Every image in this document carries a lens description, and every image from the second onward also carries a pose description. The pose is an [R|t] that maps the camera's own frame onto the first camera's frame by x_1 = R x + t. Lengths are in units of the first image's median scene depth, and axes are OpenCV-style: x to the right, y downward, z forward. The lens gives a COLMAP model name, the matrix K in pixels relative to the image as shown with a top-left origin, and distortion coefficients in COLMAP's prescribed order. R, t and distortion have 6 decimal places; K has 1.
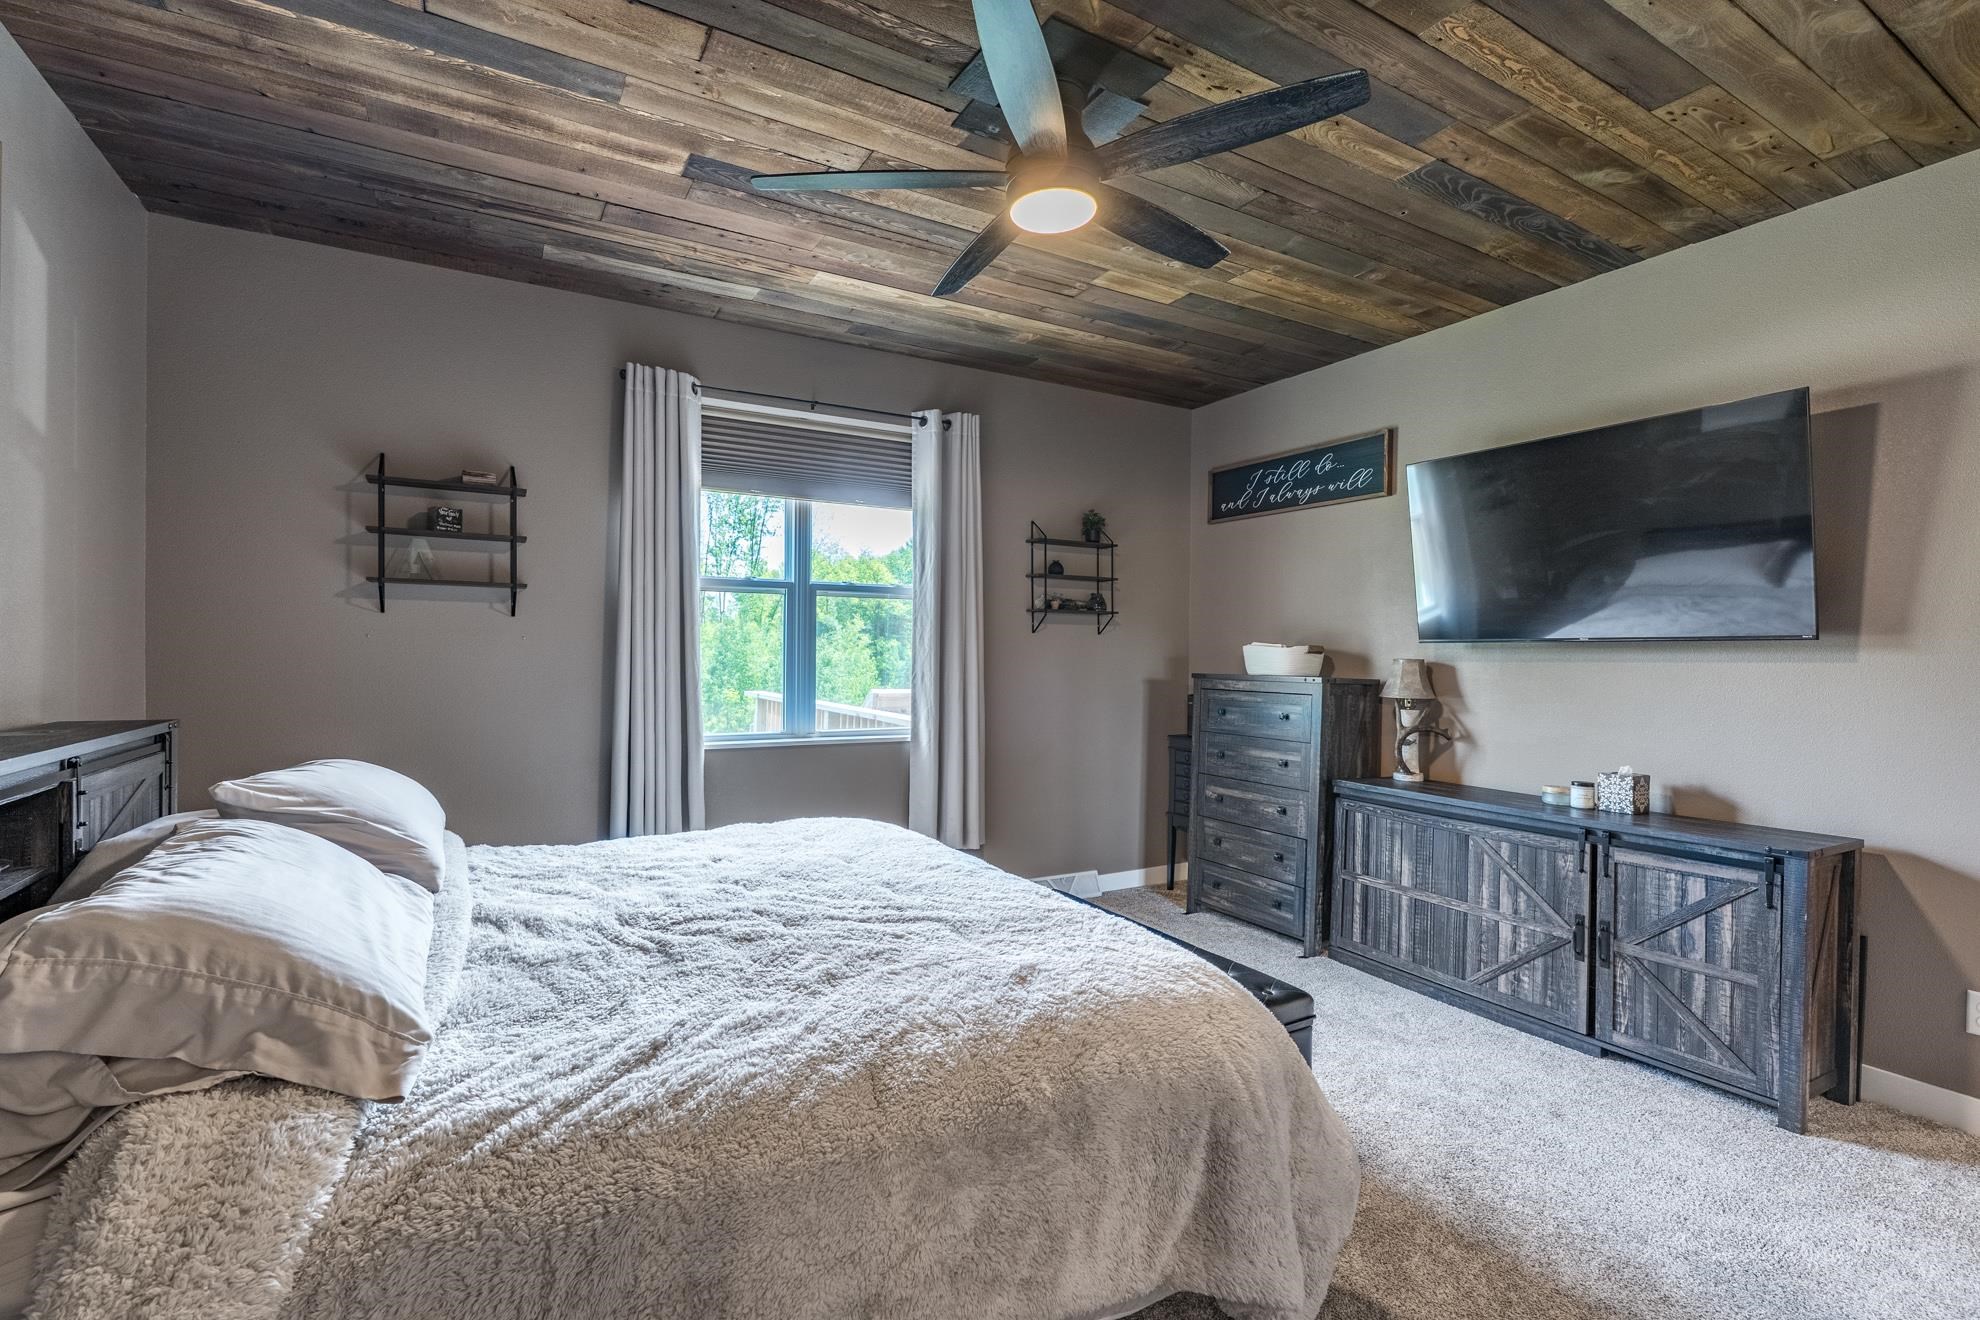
lens RADIAL K [[896.4, 0, 984.7], [0, 896.4, 661.3], [0, 0, 1]] dist [-0.001603, -0.000004]
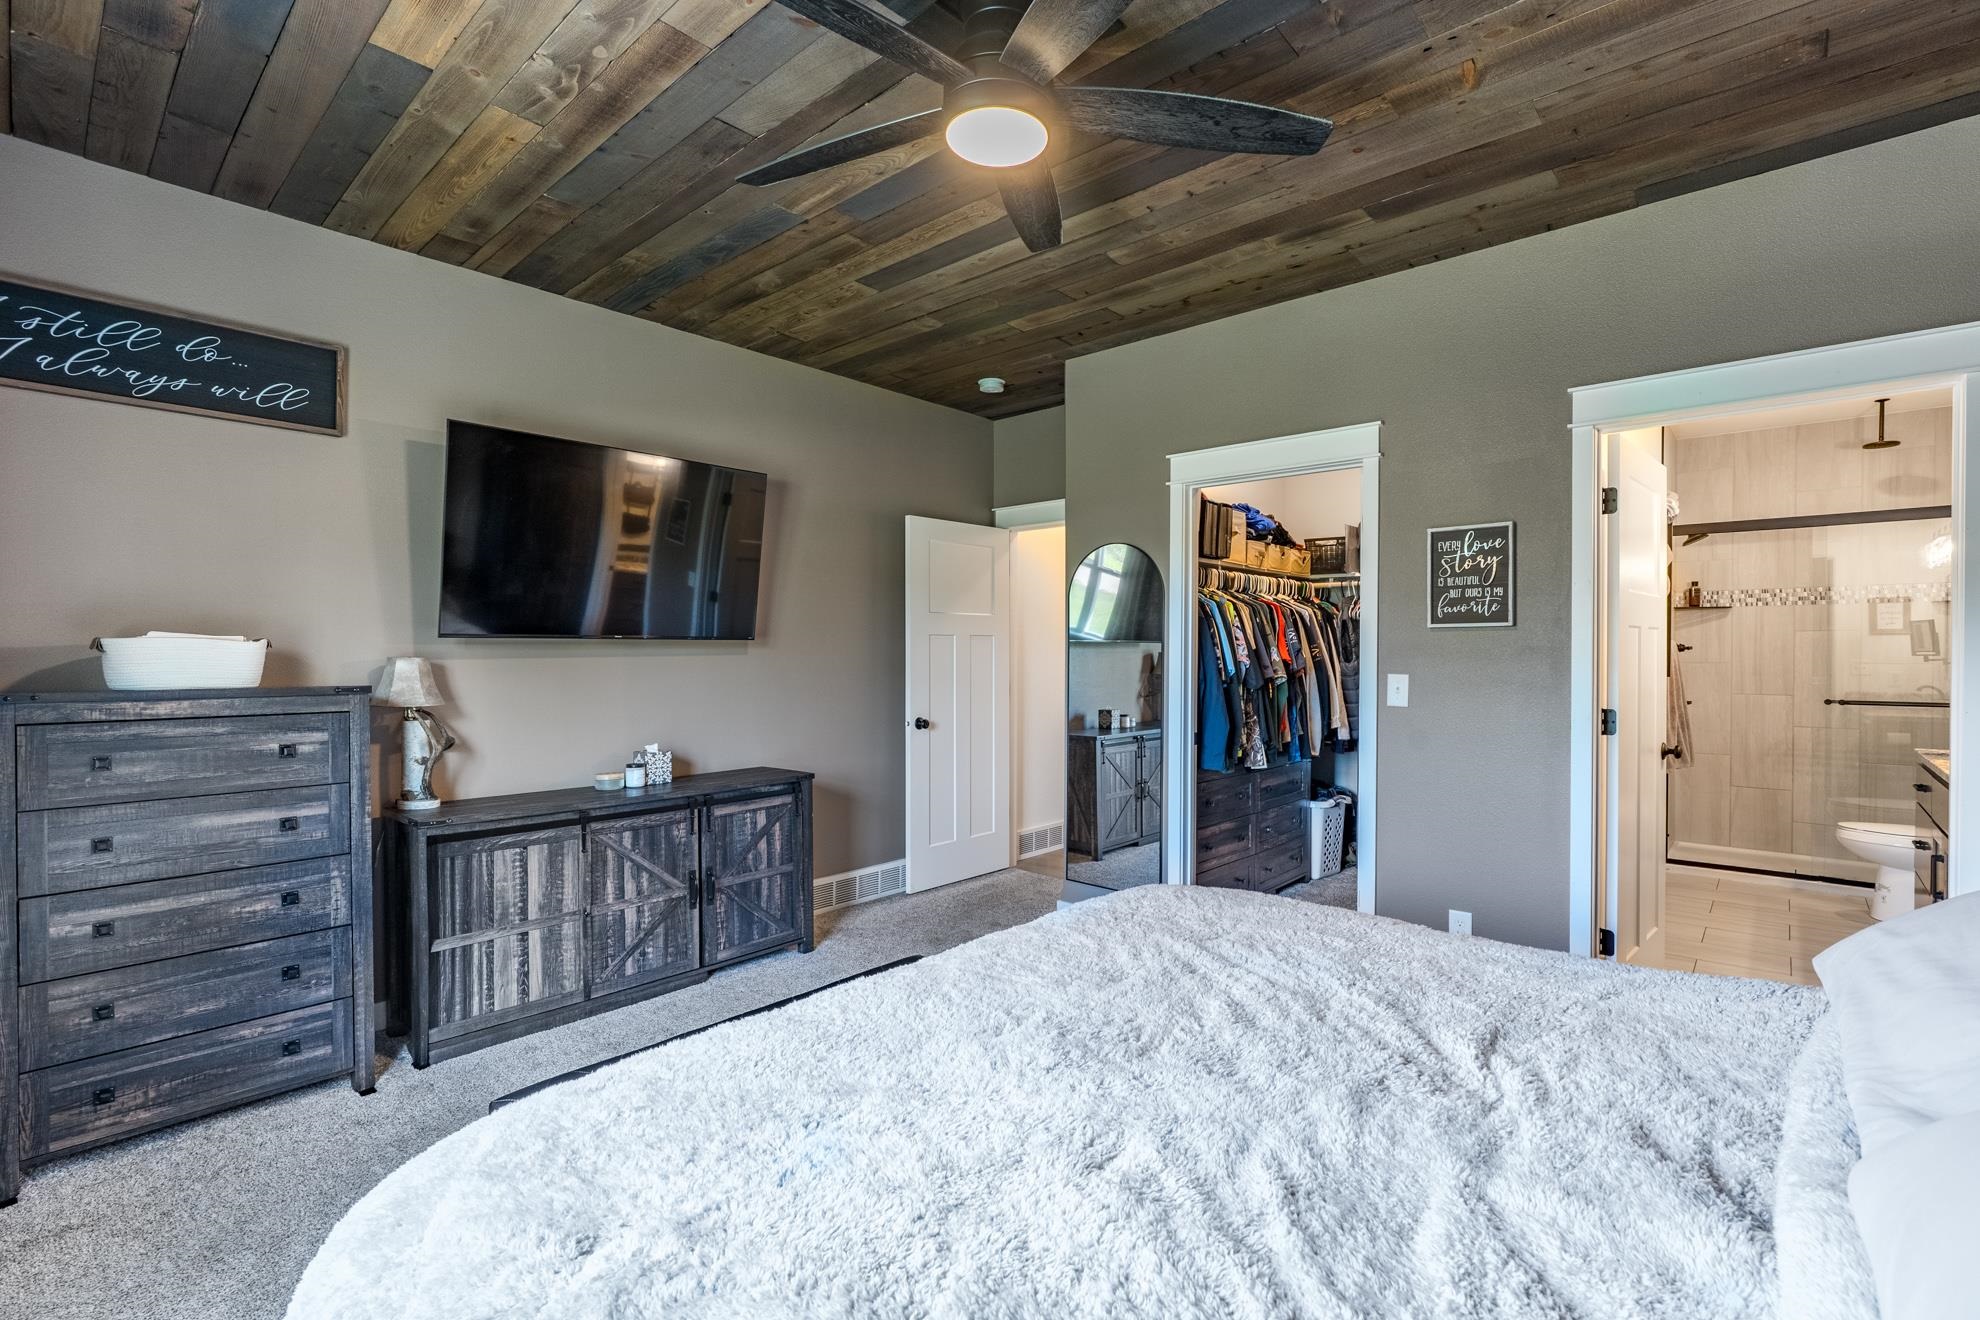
lens RADIAL K [[896.4, 0, 984.7], [0, 896.4, 661.3], [0, 0, 1]] dist [-0.001603, -0.000004]
pose [[-0.307454, -0.019947, 0.951354, -0.475128], [0.004907, 0.999734, 0.022547, -0.015349], [-0.951550, 0.011601, -0.307274, 0.818476]]
